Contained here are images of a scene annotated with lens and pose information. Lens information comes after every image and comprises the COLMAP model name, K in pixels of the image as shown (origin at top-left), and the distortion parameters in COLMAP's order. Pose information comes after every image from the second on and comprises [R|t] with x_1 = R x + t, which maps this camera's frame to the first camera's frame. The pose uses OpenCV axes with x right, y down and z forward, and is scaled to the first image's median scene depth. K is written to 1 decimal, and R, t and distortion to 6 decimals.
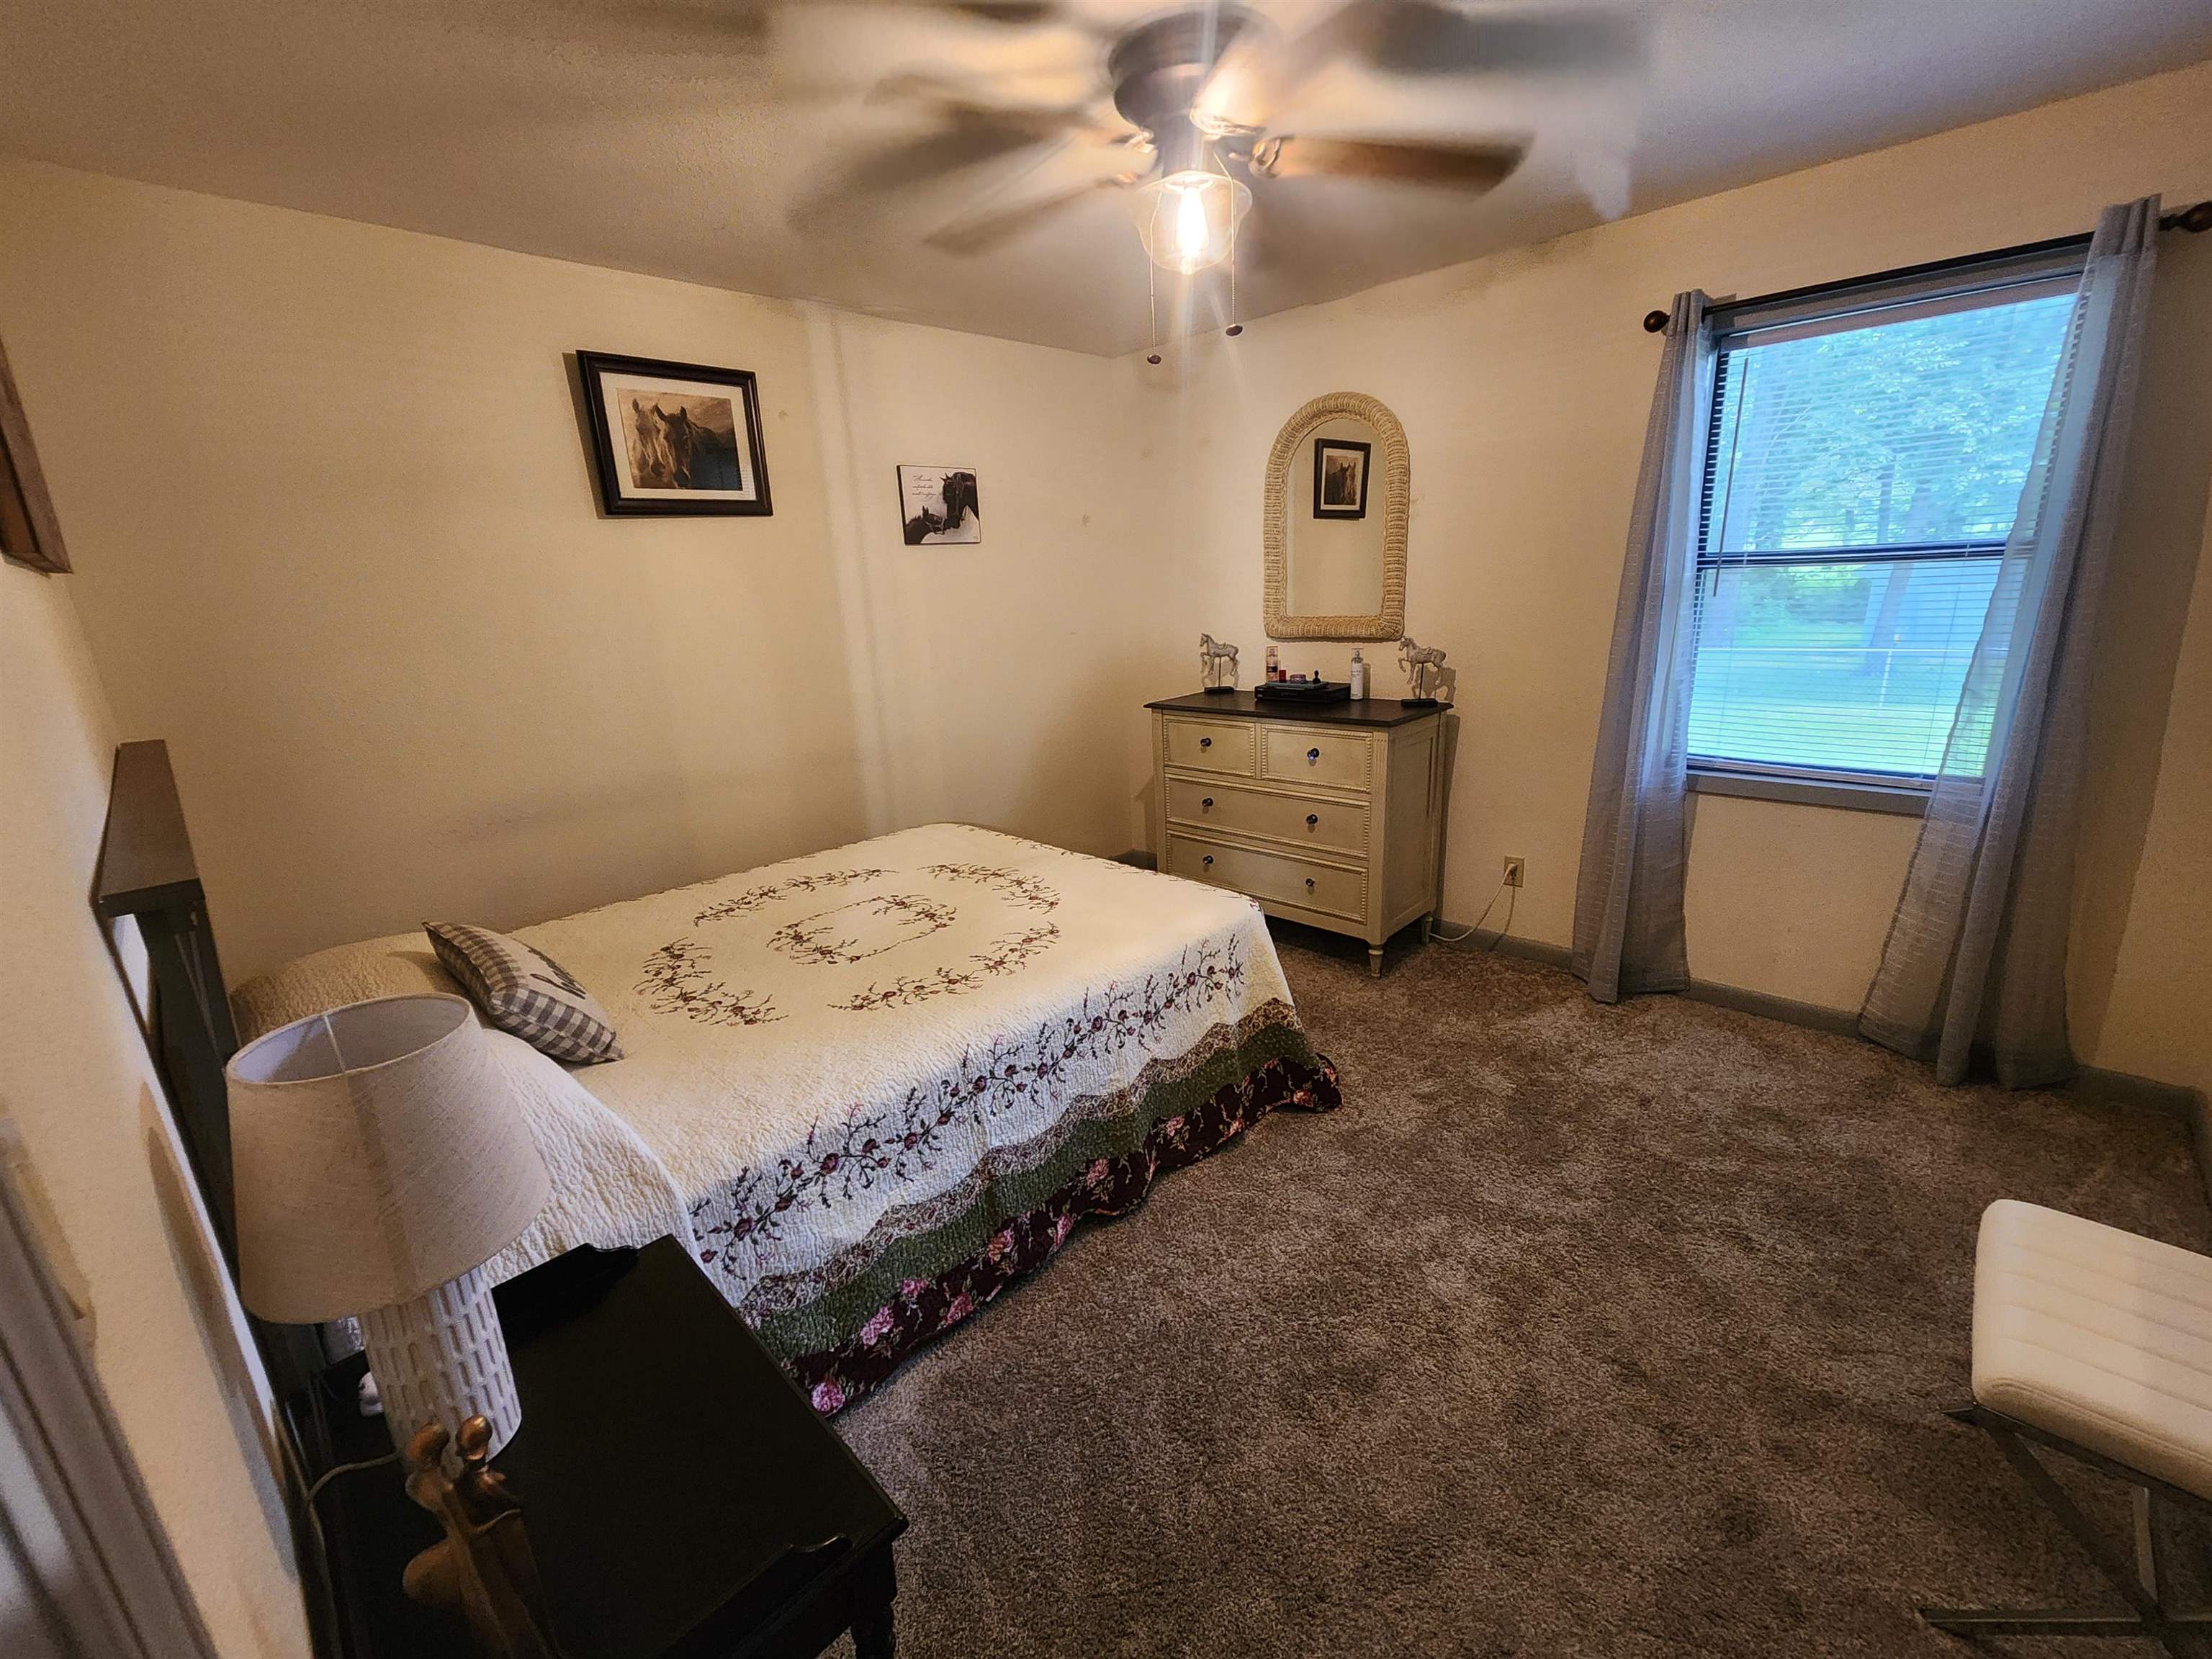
lens RADIAL K [[909.0, 0, 1115.8], [0, 909.0, 828.3], [0, 0, 1]] dist [0.009668, -0.005038]
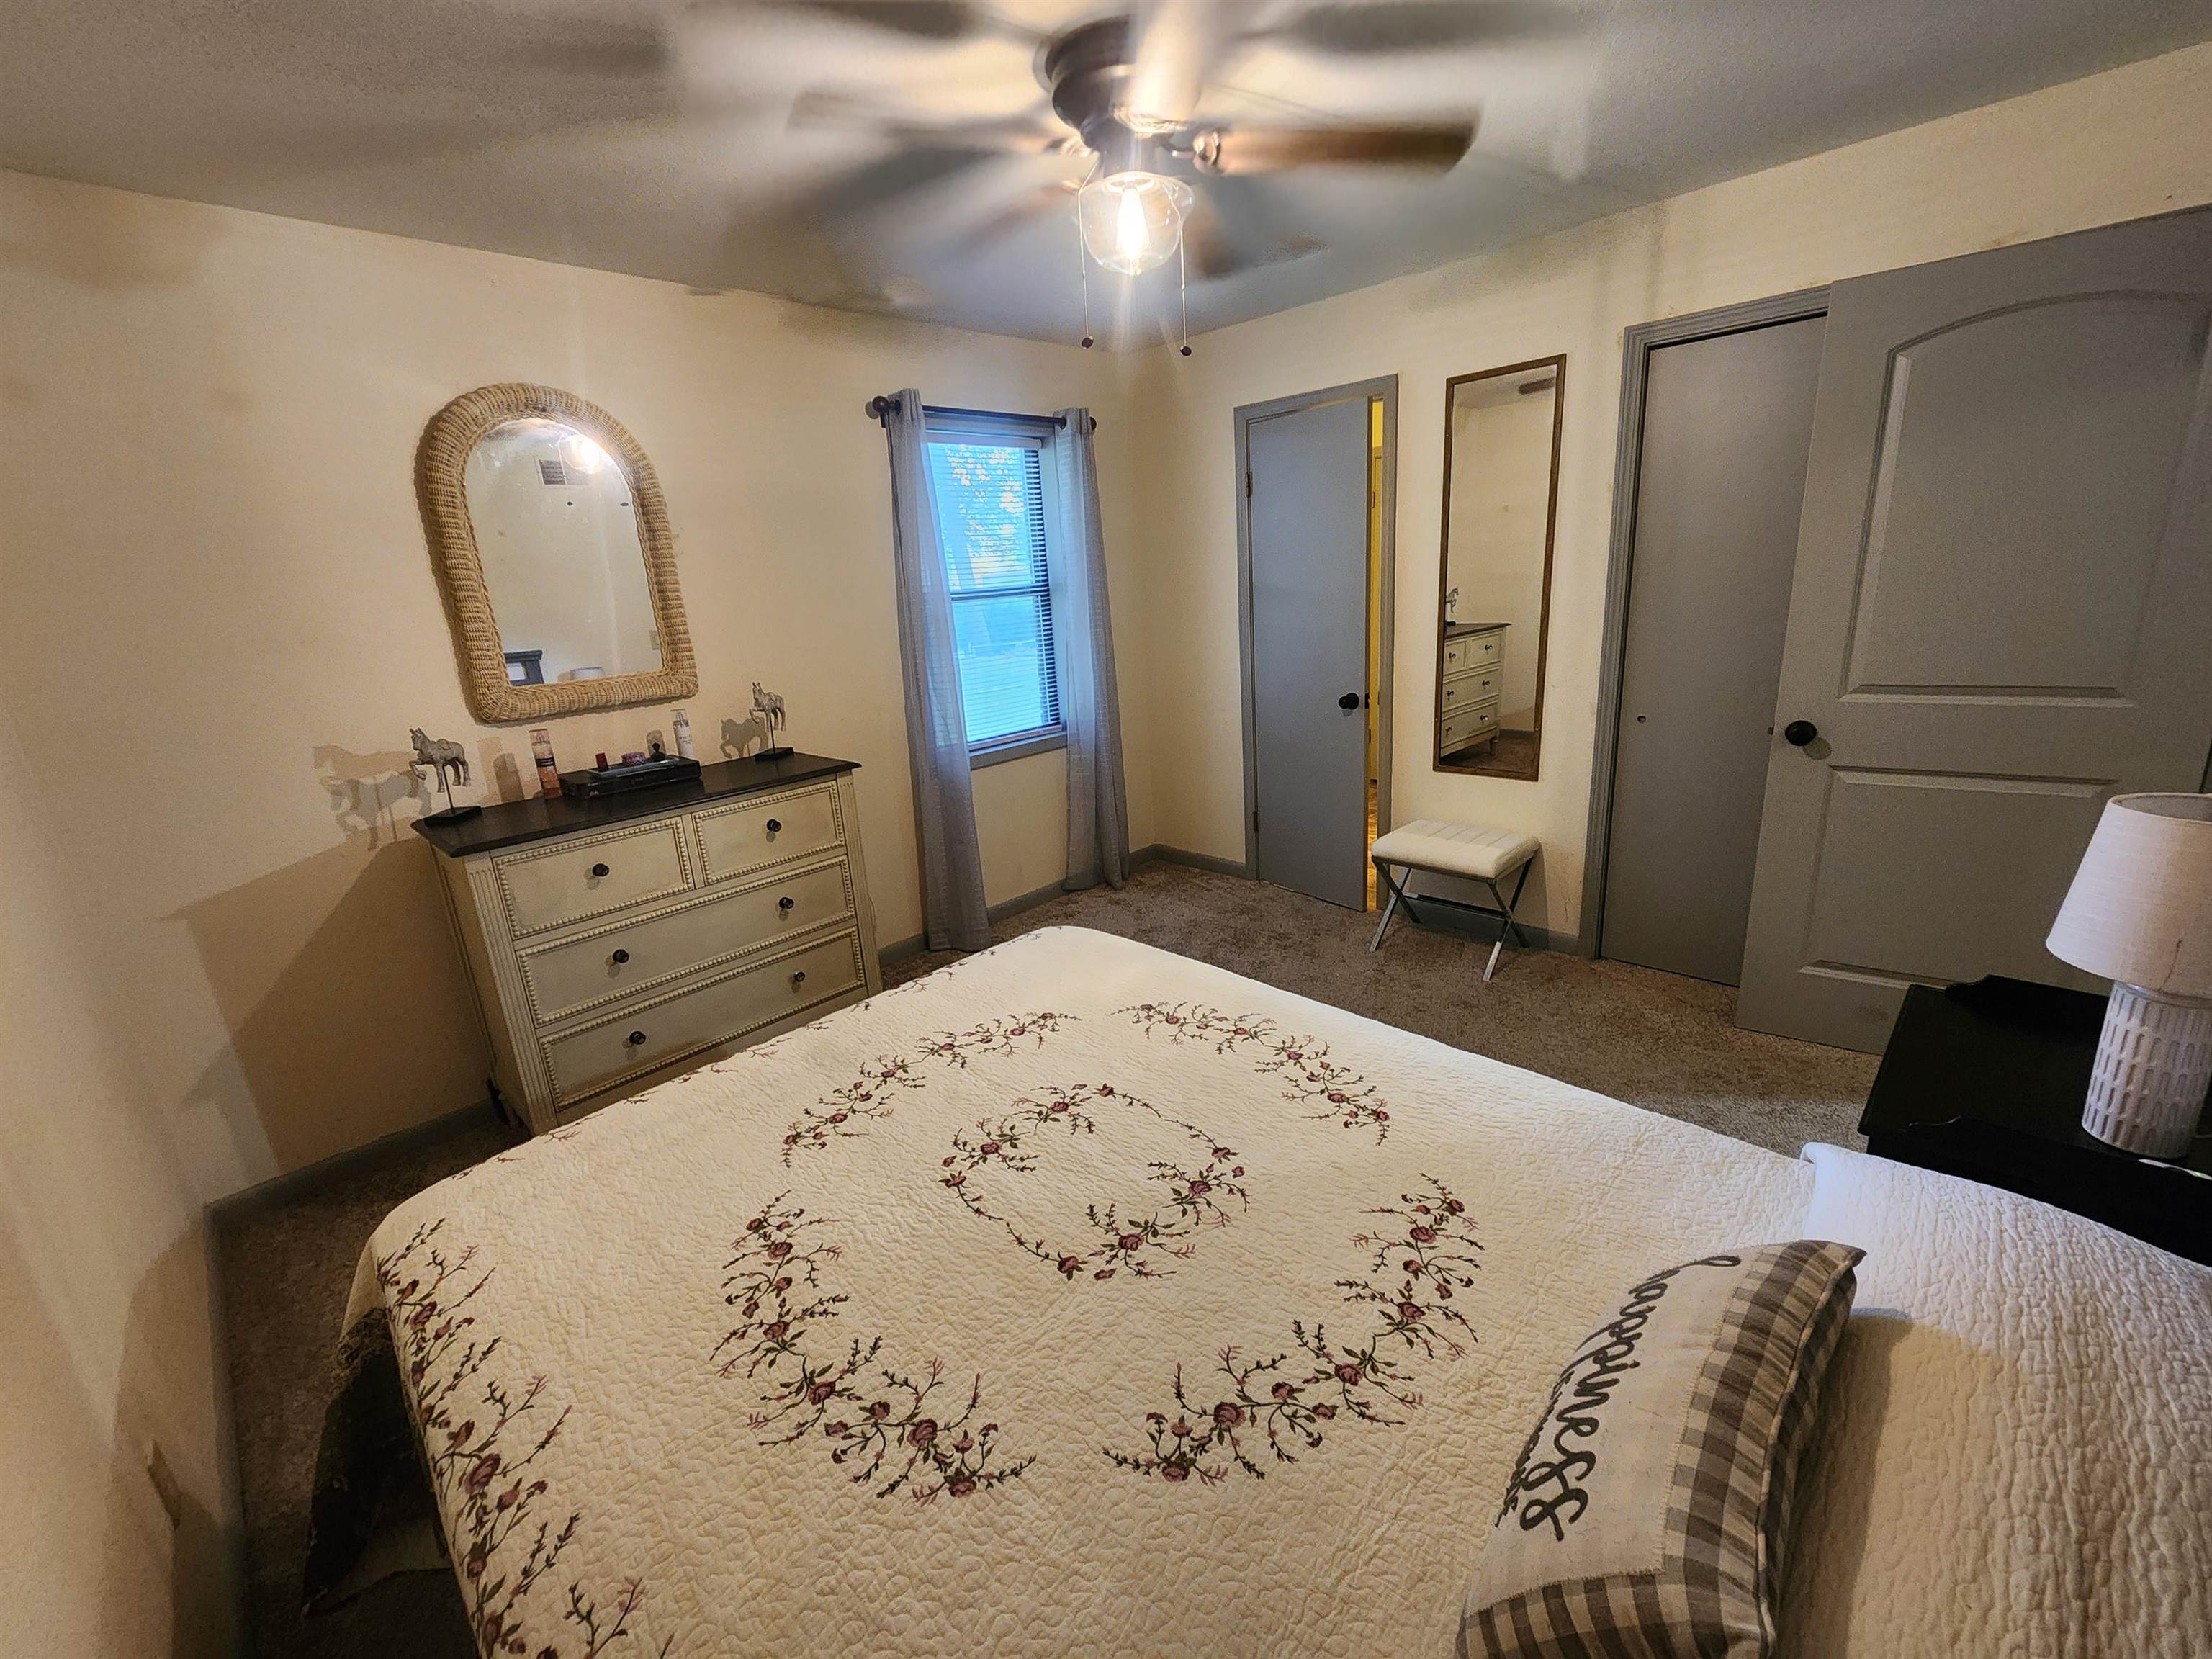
lens RADIAL K [[909.0, 0, 1112.3], [0, 909.0, 818.7], [0, 0, 1]] dist [0.009668, -0.005038]
pose [[0.015877, -0.218451, 0.975719, -0.735541], [0.337323, 0.919802, 0.200443, -0.189625], [-0.941255, 0.325950, 0.088292, 0.815947]]
